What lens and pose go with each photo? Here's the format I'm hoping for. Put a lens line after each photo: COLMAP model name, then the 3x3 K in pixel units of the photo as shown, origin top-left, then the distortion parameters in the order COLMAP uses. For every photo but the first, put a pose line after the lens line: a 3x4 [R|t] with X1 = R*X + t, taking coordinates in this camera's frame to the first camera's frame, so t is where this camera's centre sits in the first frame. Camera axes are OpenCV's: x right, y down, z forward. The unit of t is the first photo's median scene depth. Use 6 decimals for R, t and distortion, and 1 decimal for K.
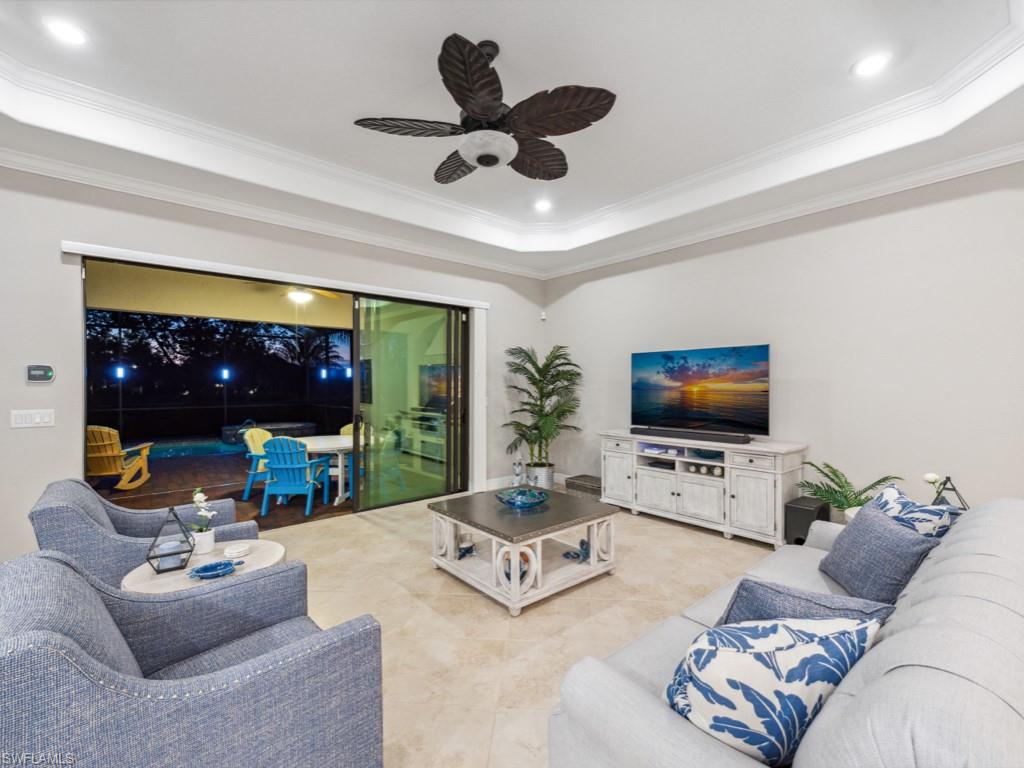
lens RADIAL K [[449.5, 0, 508.8], [0, 449.5, 385.8], [0, 0, 1]] dist [0.015299, -0.000559]
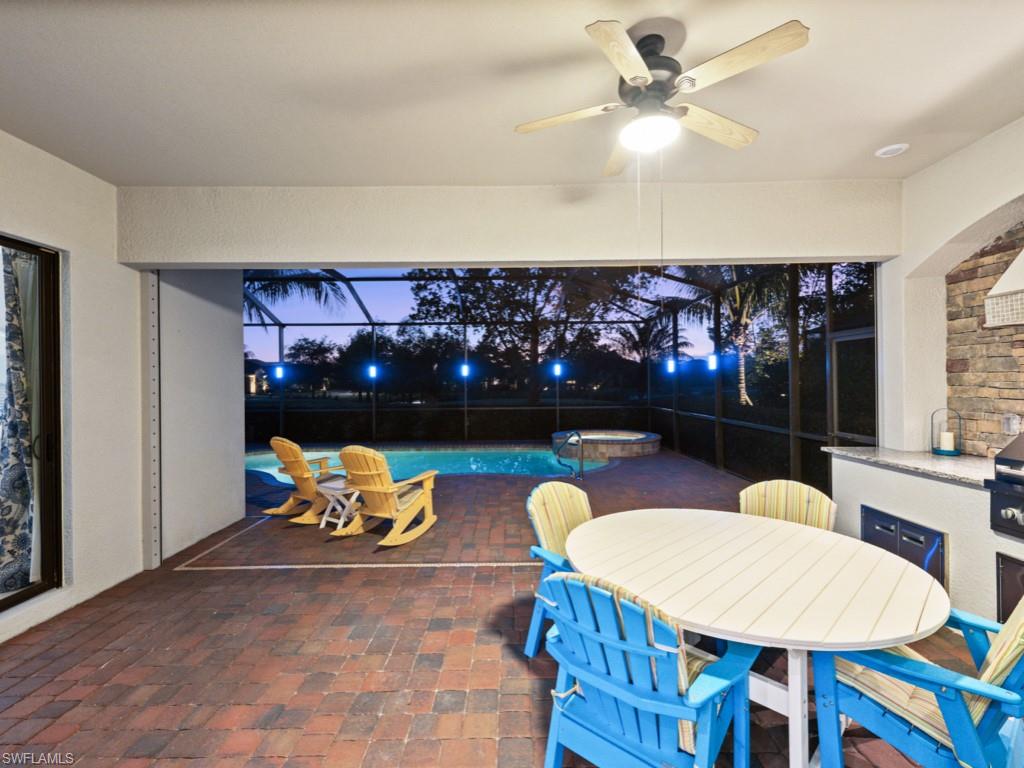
lens RADIAL K [[449.5, 0, 508.8], [0, 449.5, 385.8], [0, 0, 1]] dist [0.015299, -0.000559]
pose [[0.757202, -0.001398, -0.653179, -0.269543], [0.007852, 0.999945, 0.006962, -0.004282], [0.653134, -0.010400, 0.757171, 0.563972]]
